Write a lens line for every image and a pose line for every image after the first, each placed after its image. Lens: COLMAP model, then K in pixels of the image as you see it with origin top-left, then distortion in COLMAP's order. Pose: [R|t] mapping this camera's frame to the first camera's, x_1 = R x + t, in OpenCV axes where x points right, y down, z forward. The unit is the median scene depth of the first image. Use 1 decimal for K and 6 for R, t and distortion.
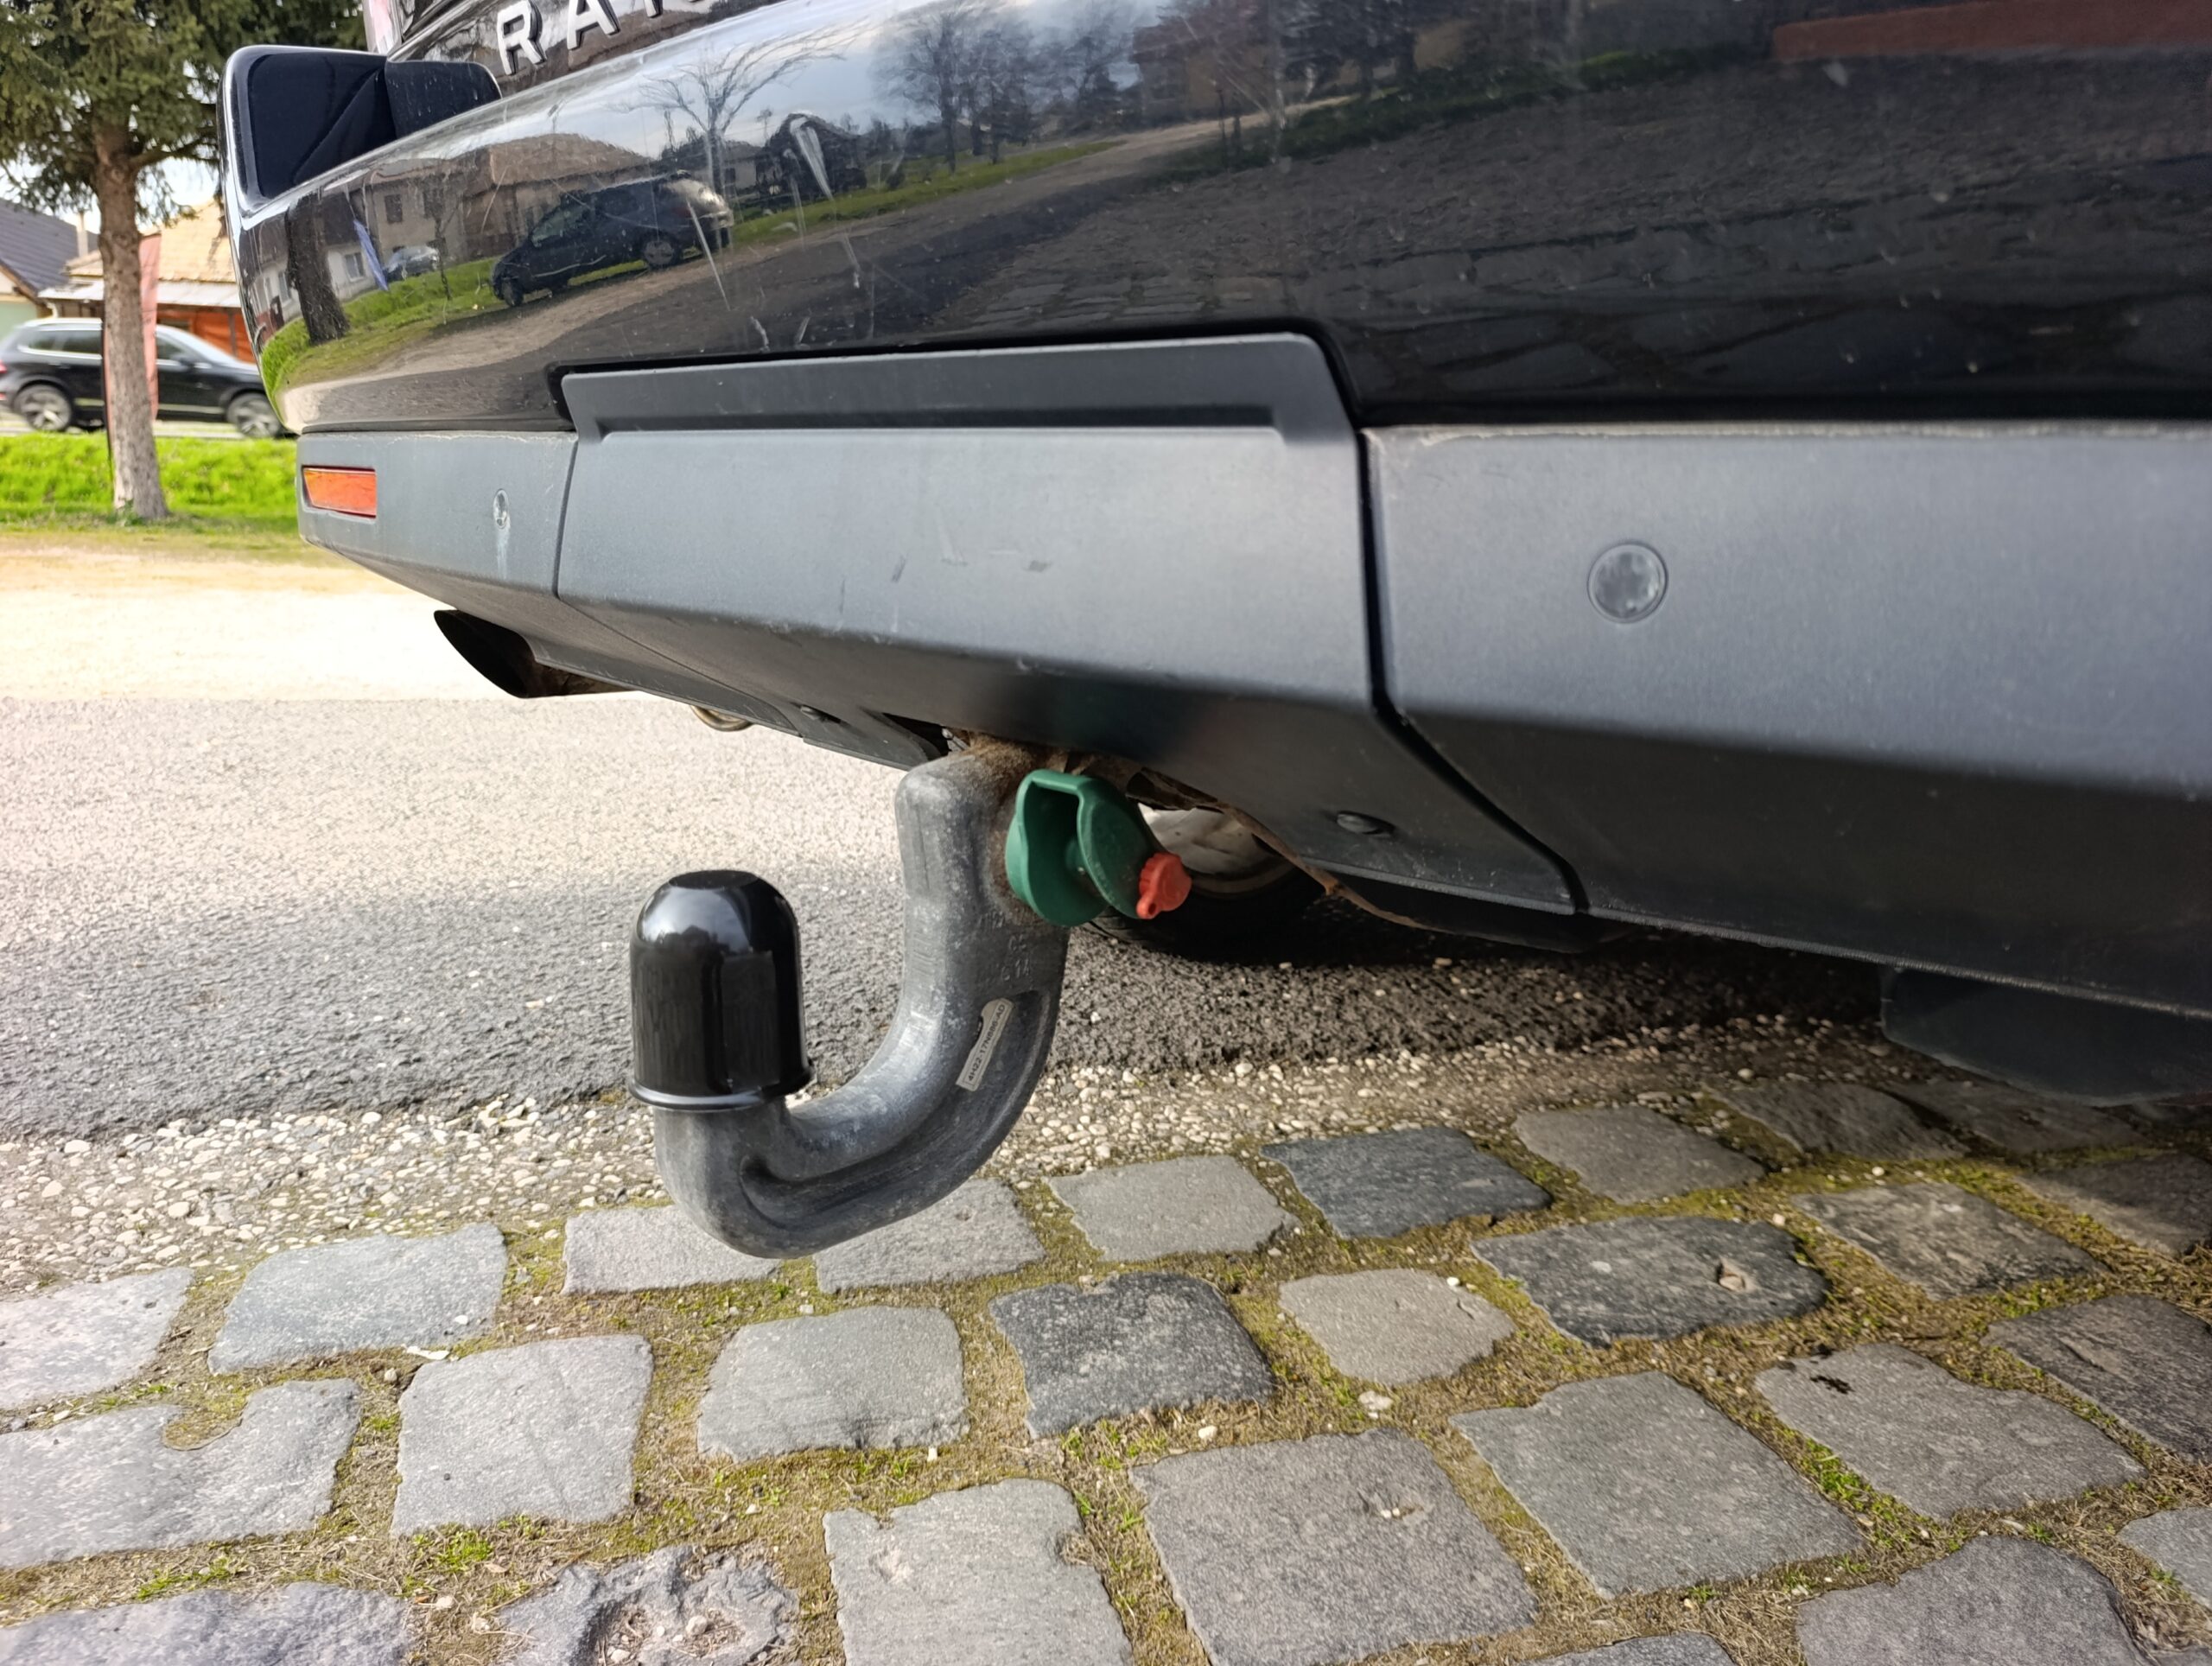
lens RADIAL K [[1544.0, 0, 1095.0], [0, 1544.0, 827.4], [0, 0, 1]] dist [-0.000054, -0.007531]
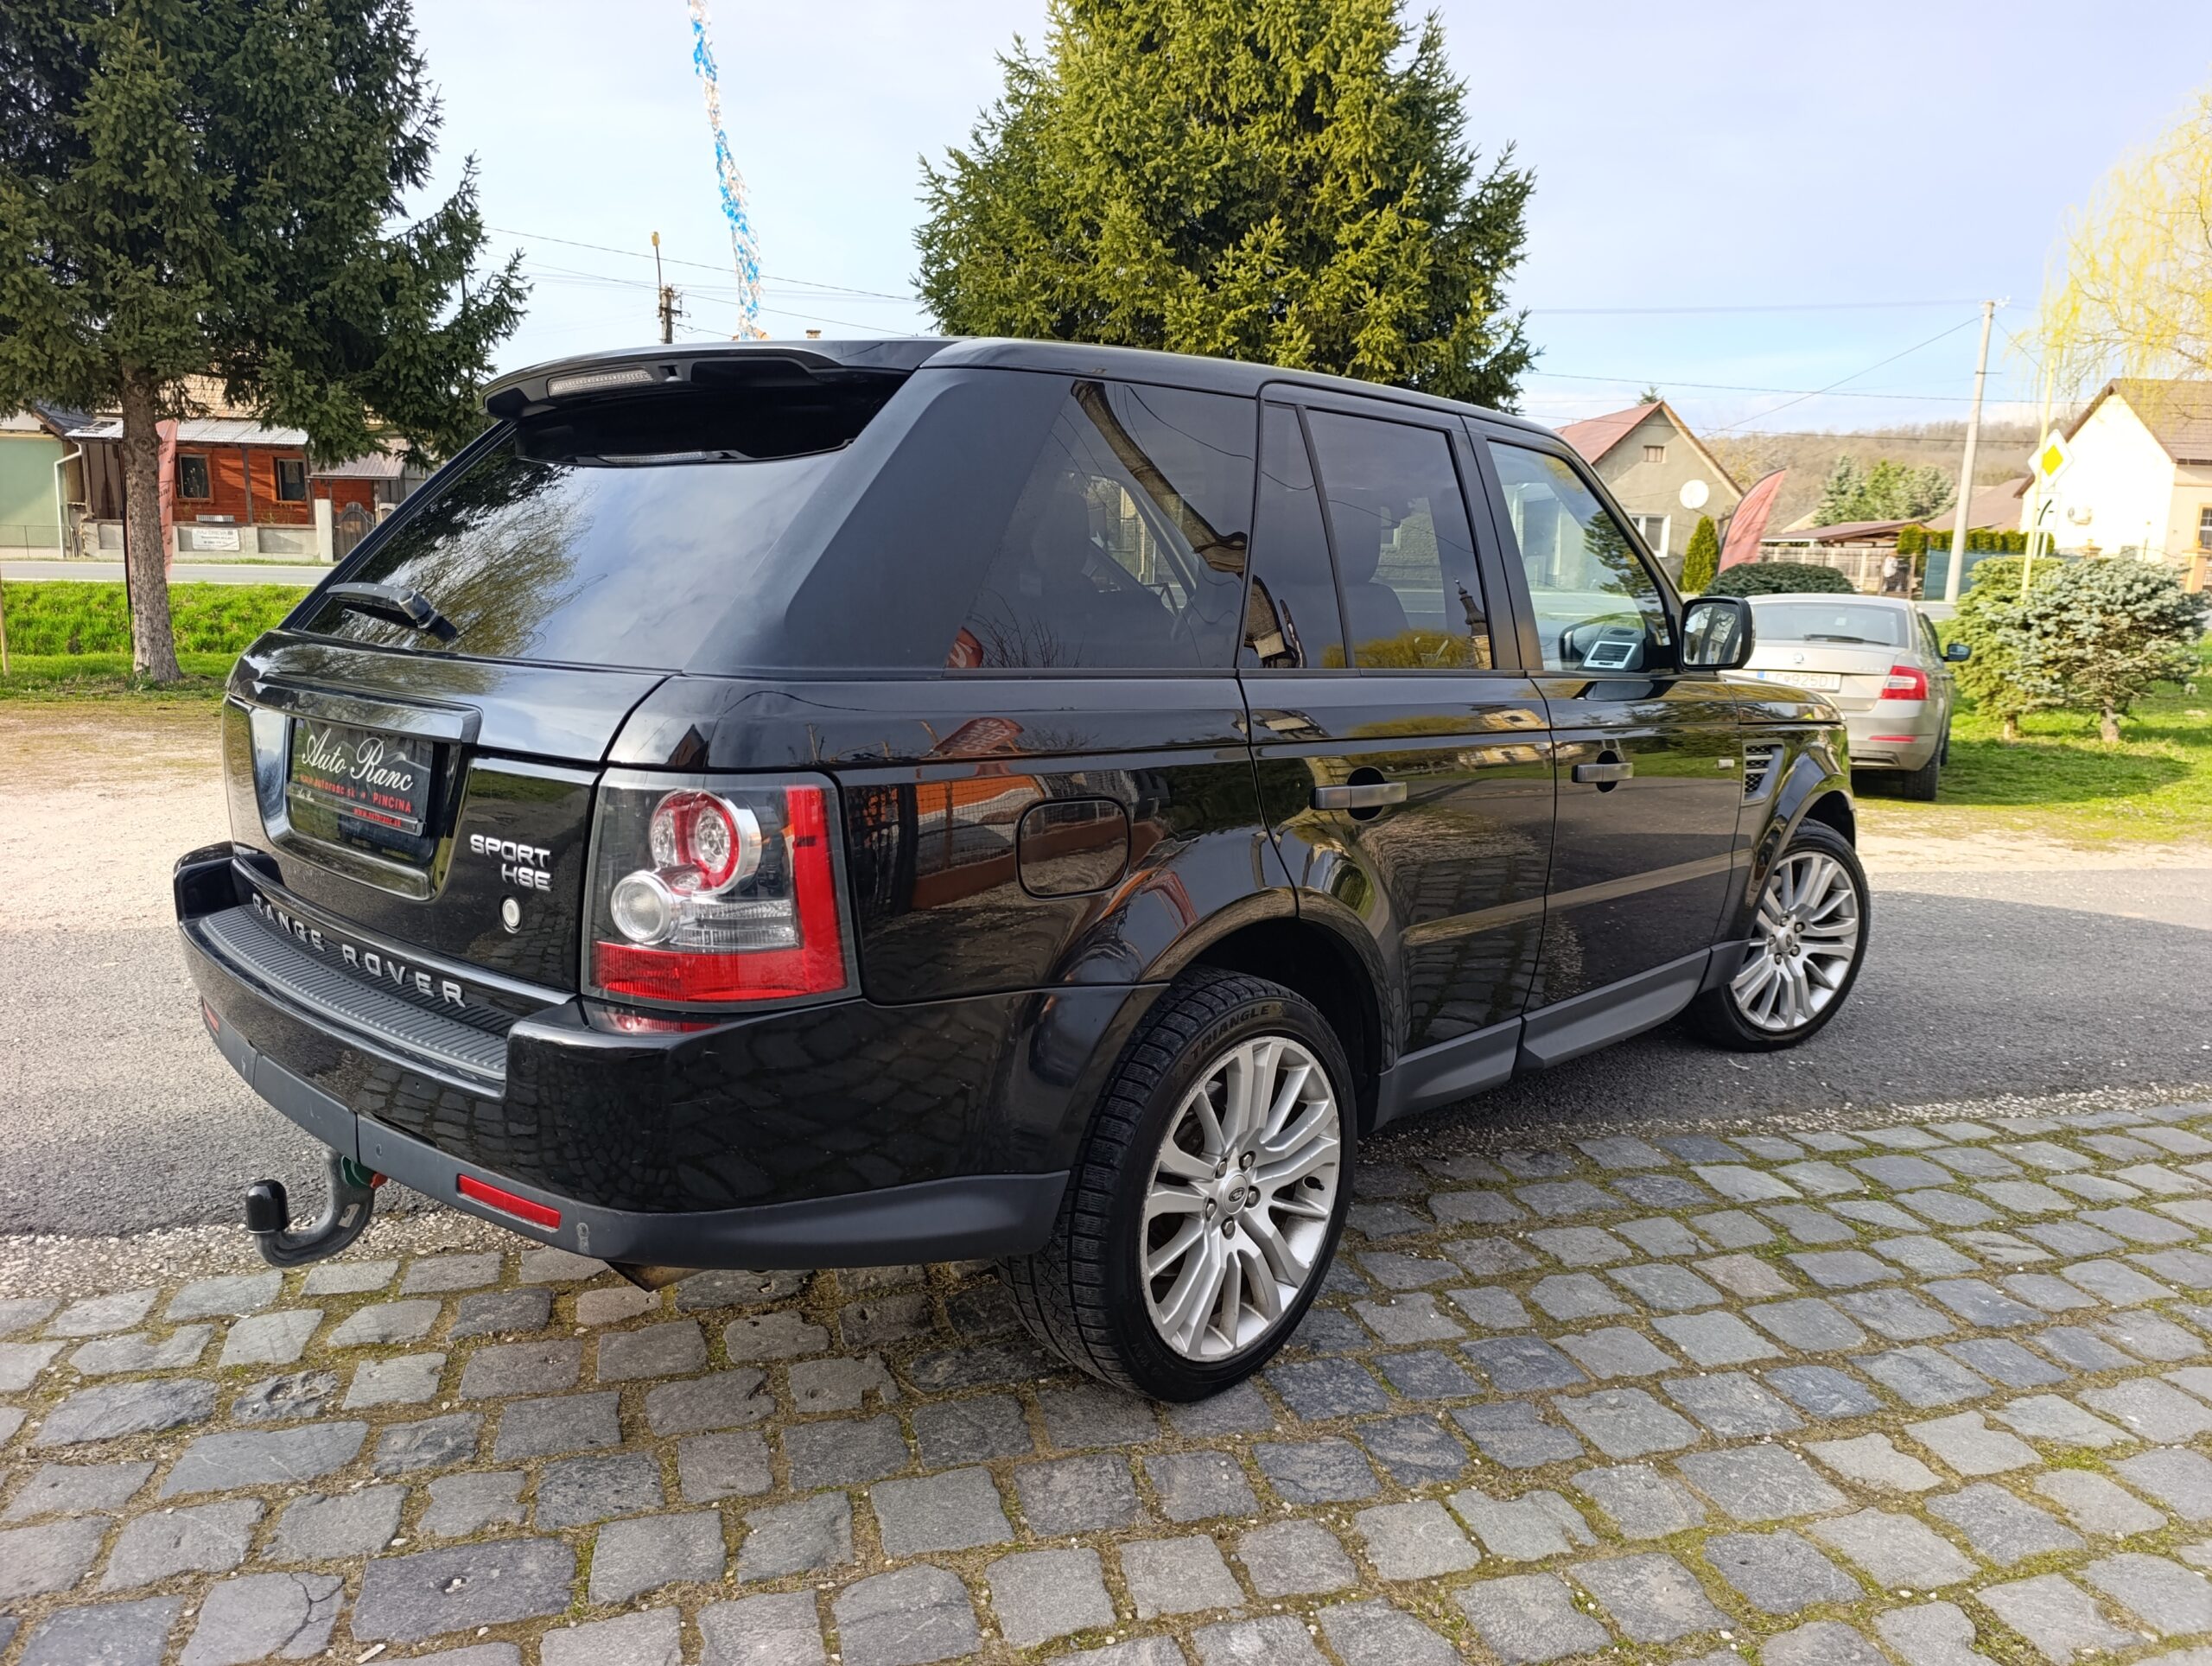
lens RADIAL K [[1544.0, 0, 1115.1], [0, 1544.0, 846.4], [0, 0, 1]] dist [-0.000054, -0.007531]
pose [[0.999965, -0.007957, 0.002446, 0.939204], [0.008039, 0.999341, -0.035396, -0.322822], [-0.002163, 0.035414, 0.999370, -1.489018]]
